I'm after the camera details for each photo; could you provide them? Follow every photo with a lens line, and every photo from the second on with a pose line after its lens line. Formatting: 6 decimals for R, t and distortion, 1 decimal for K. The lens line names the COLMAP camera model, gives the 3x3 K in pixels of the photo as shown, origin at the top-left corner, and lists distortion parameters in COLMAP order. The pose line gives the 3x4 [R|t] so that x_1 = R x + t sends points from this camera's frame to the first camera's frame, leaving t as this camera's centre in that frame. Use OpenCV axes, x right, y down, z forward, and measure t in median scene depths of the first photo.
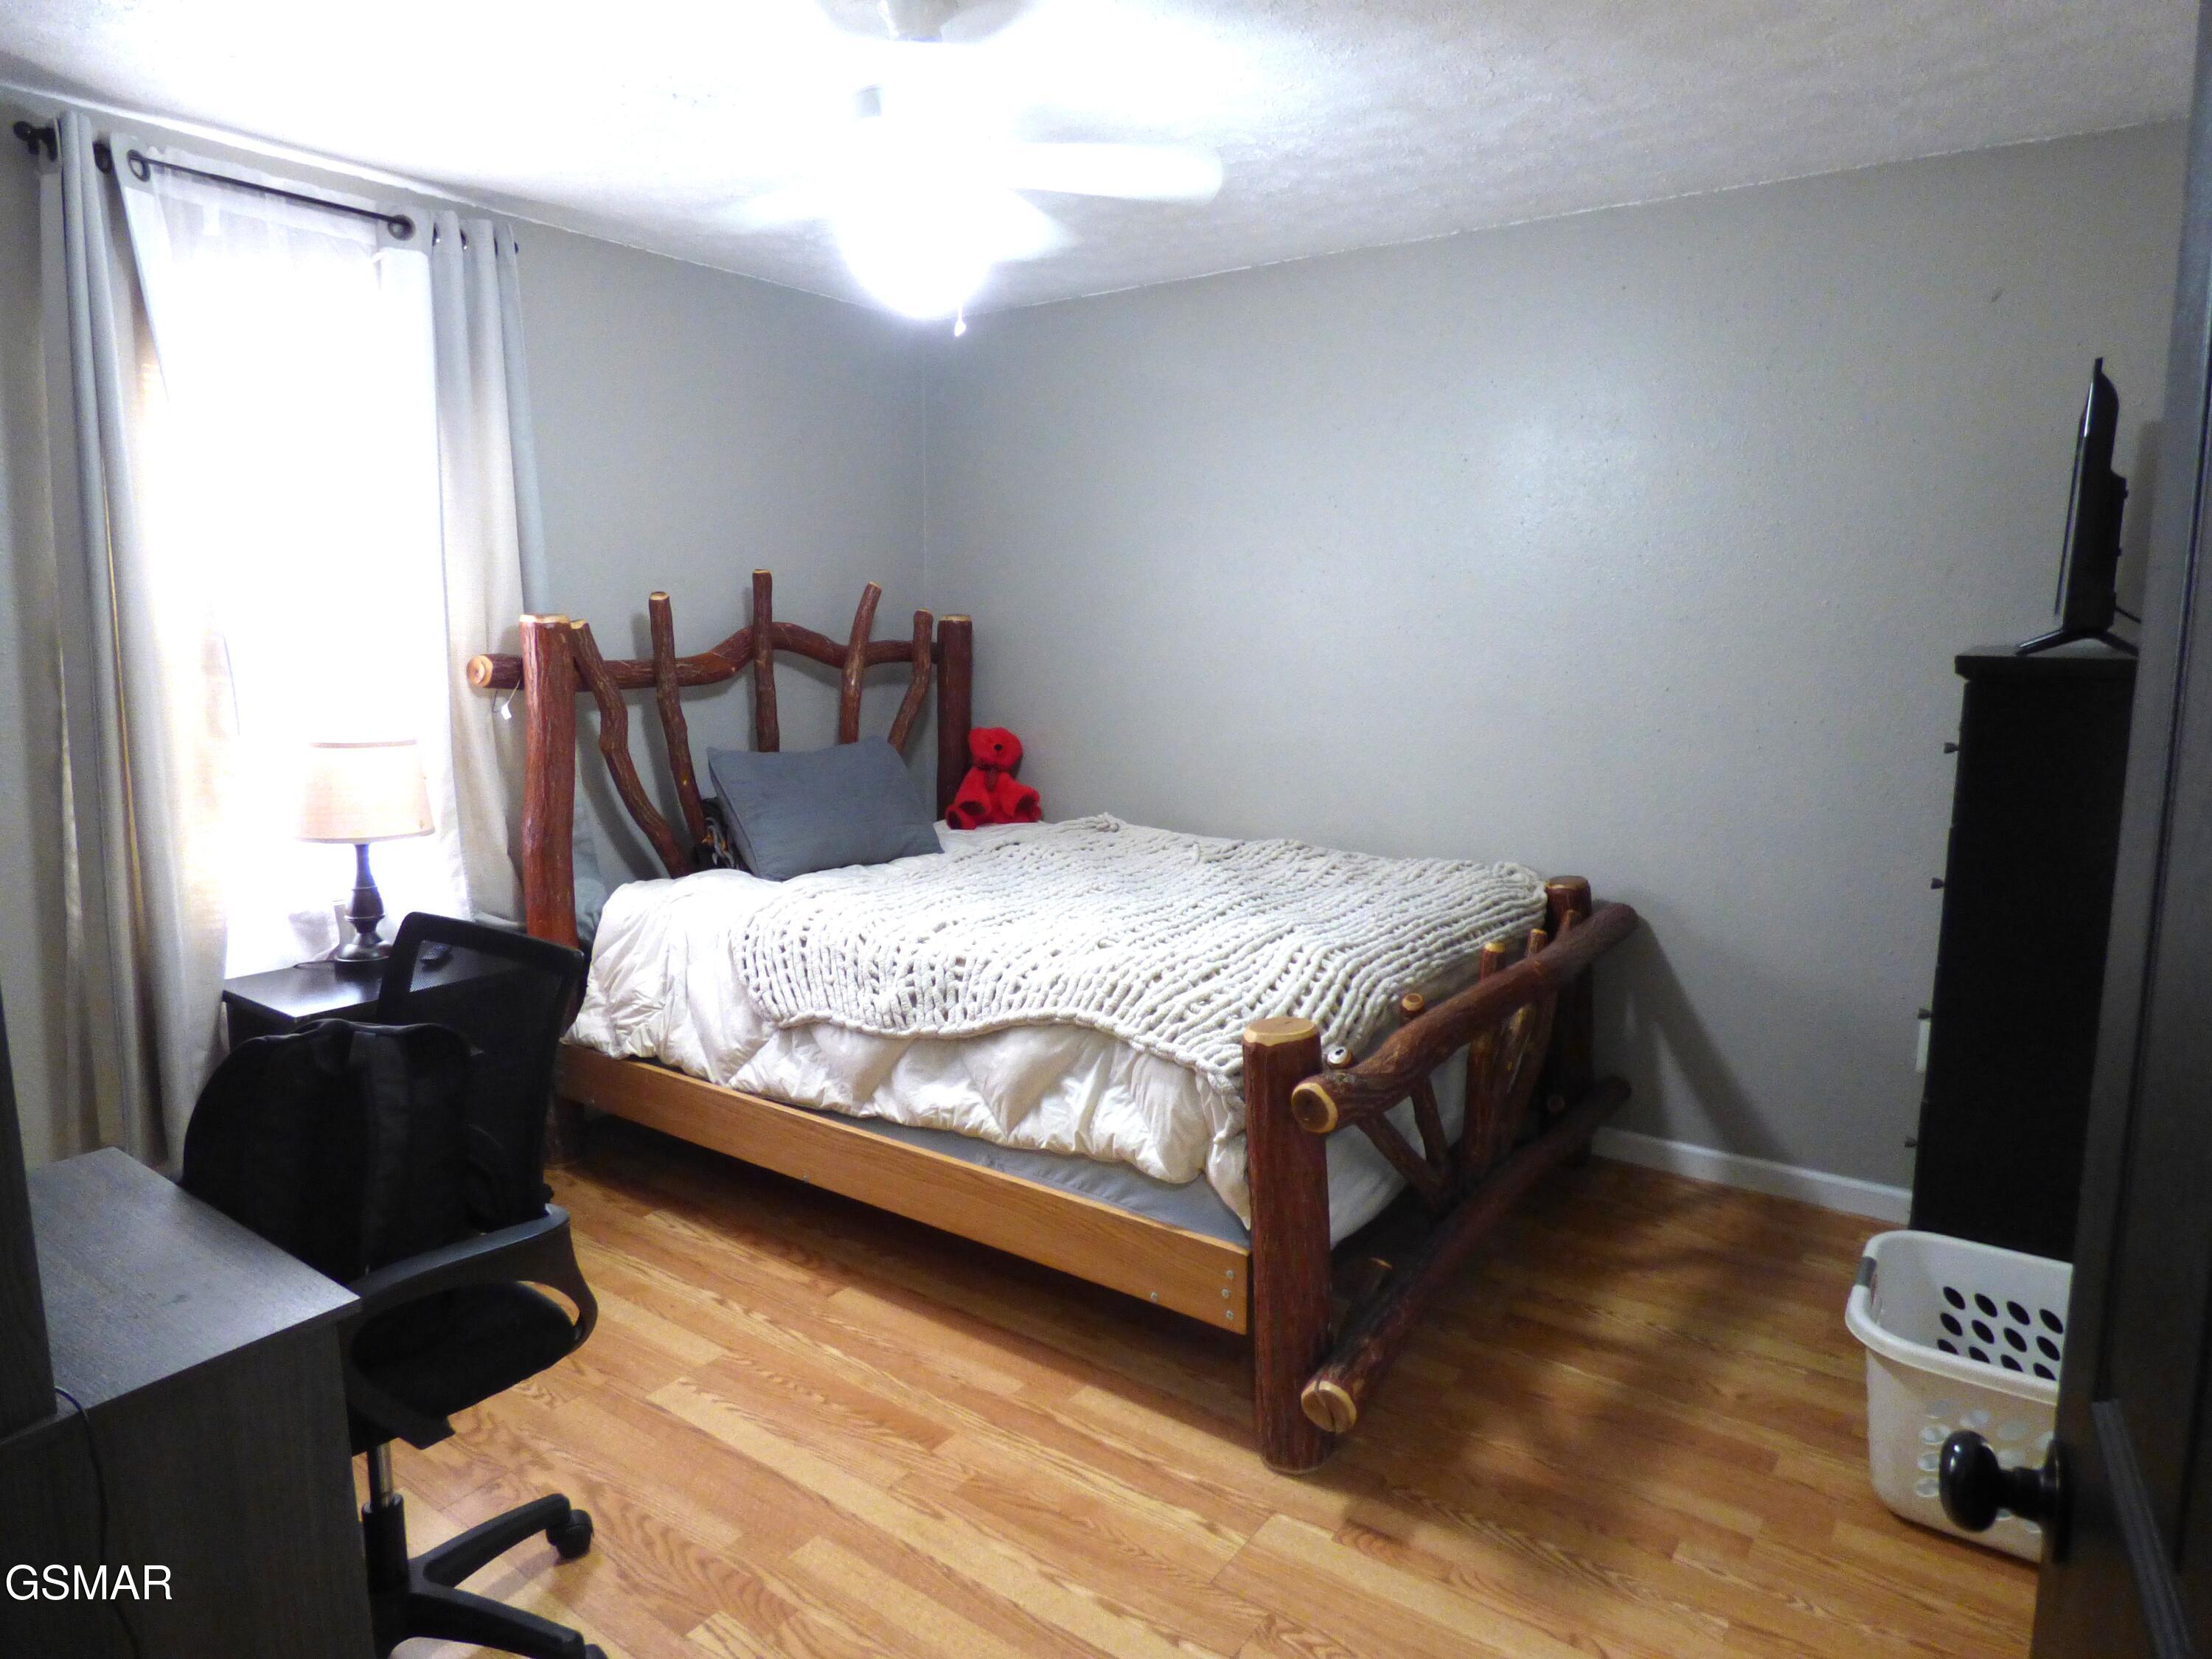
lens RADIAL K [[1320.1, 0, 1110.5], [0, 1320.1, 831.6], [0, 0, 1]] dist [-0.002829, -0.004423]
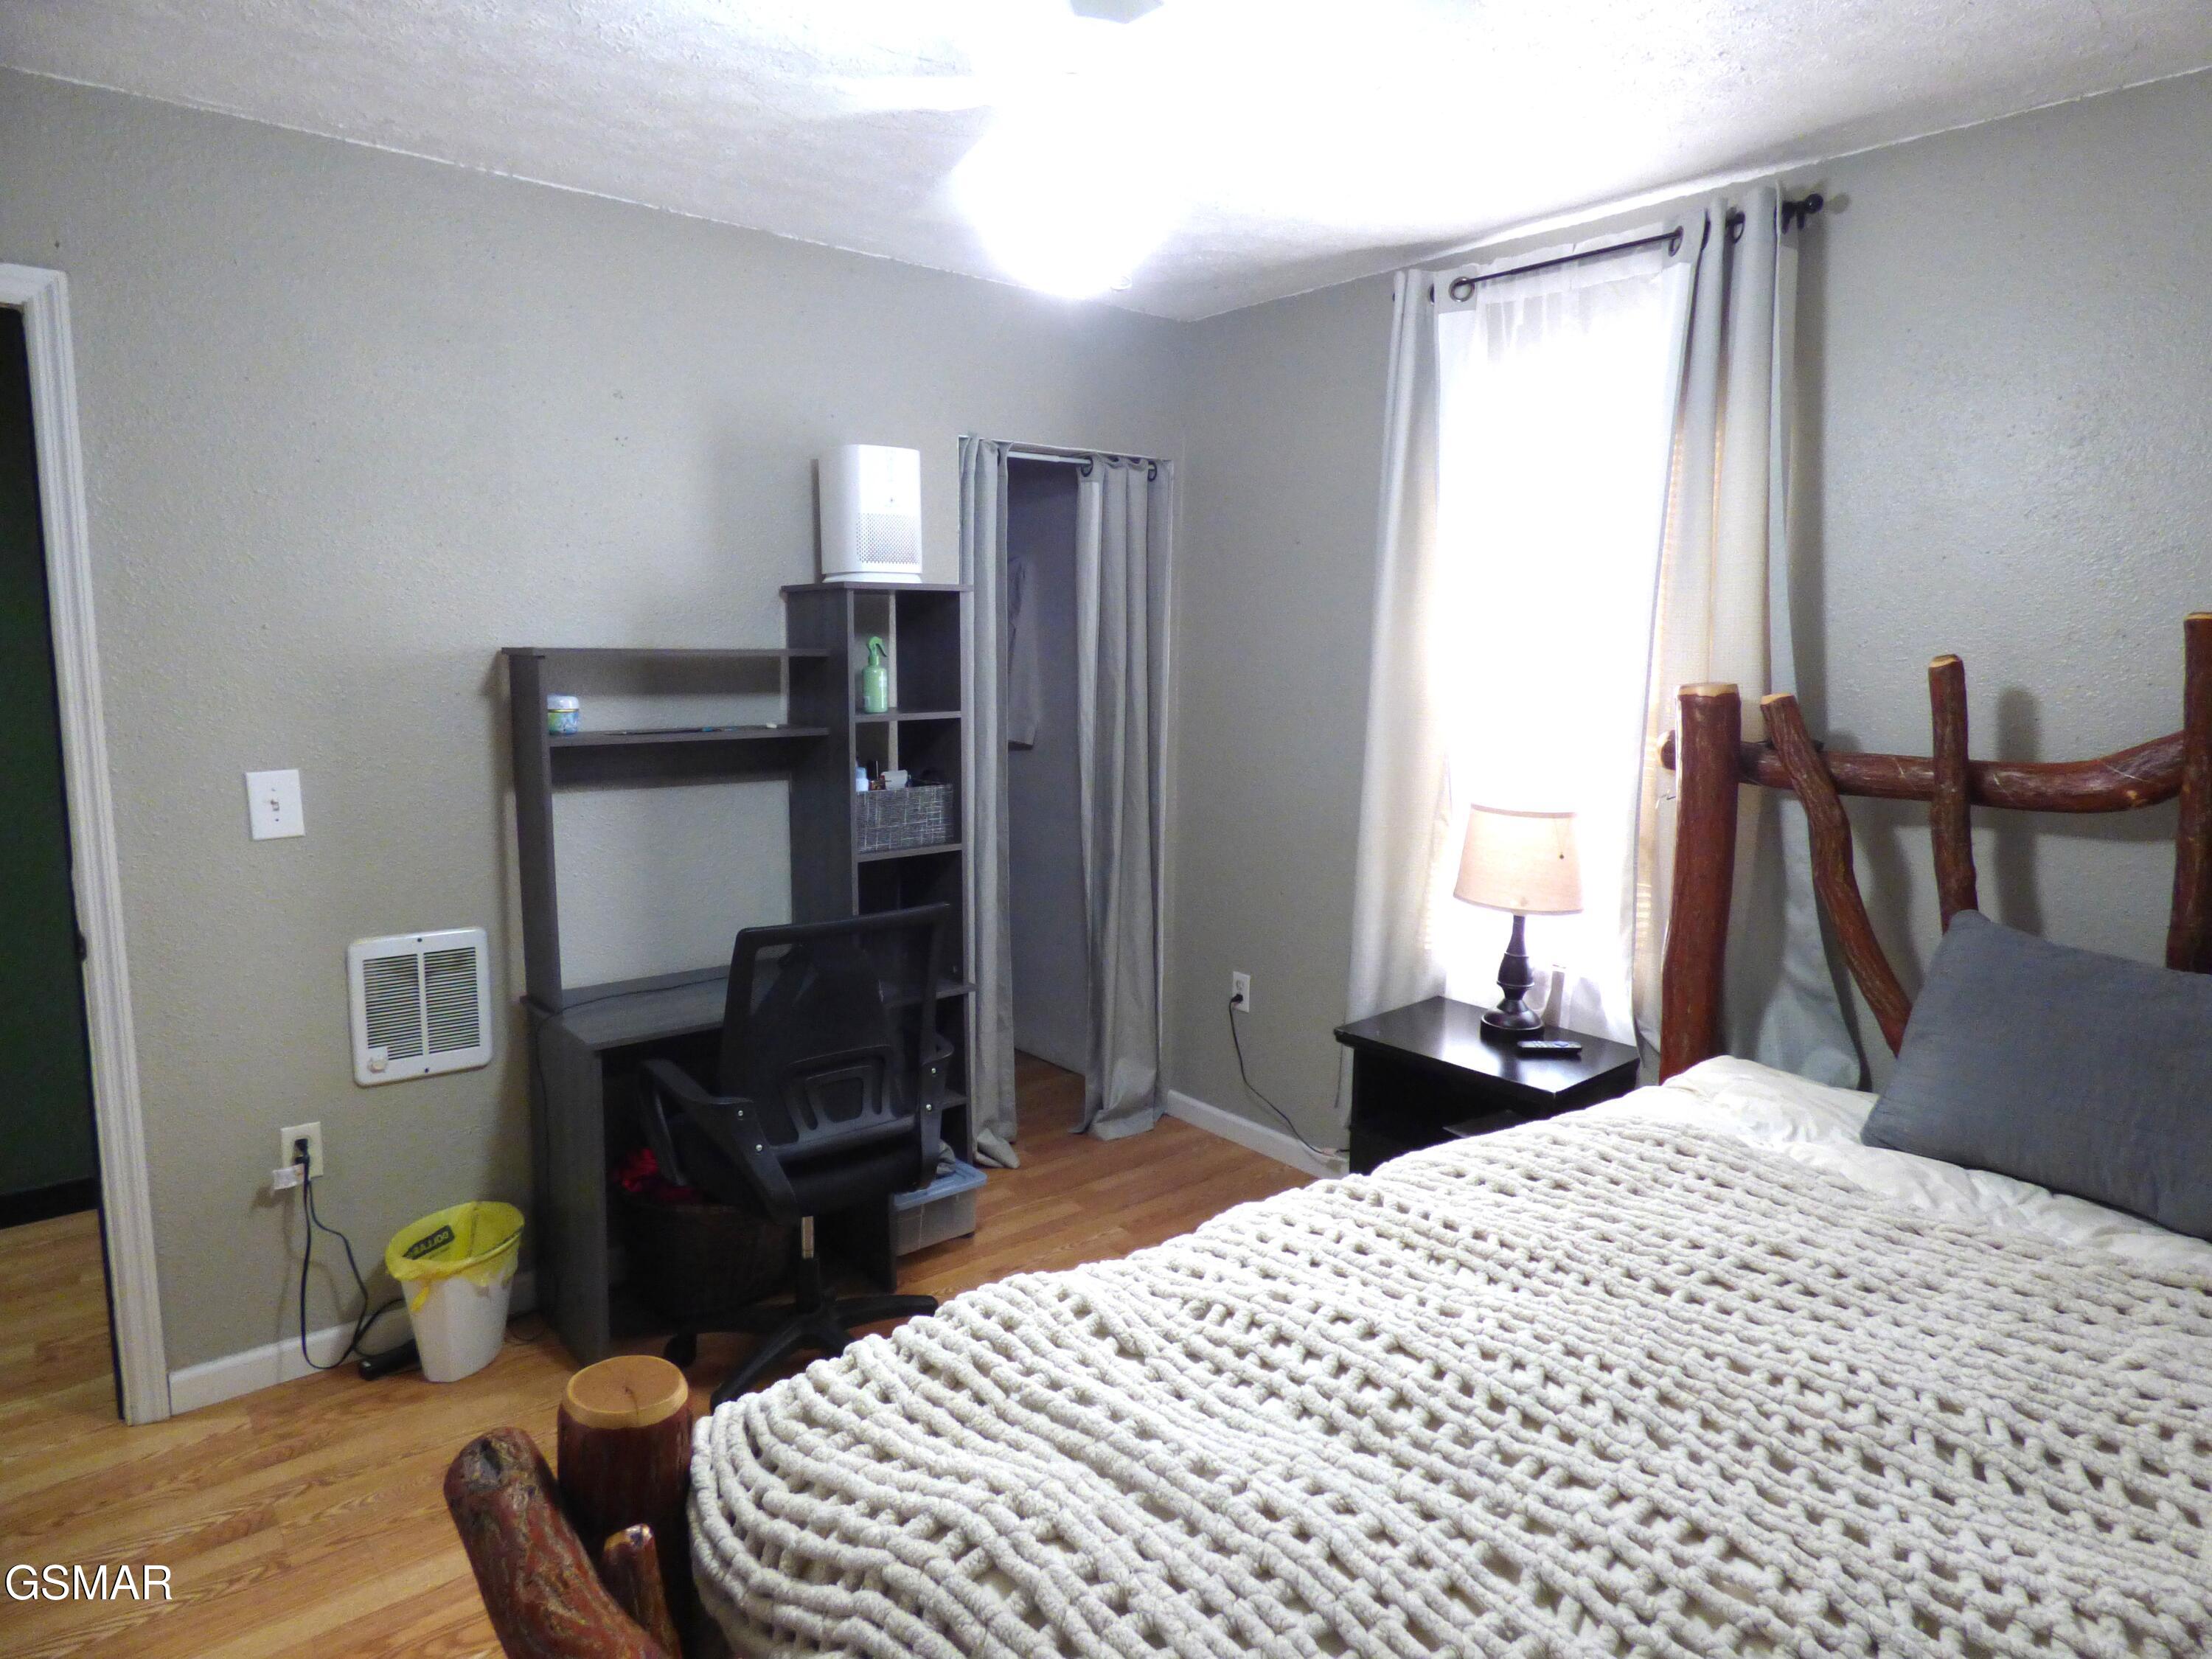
lens RADIAL K [[1320.1, 0, 1117.0], [0, 1320.1, 812.2], [0, 0, 1]] dist [-0.002829, -0.004423]
pose [[-0.242824, 0.125872, -0.961869, 0.453643], [-0.163342, 0.972083, 0.168444, -0.181564], [0.956219, 0.198016, -0.215485, 0.933722]]
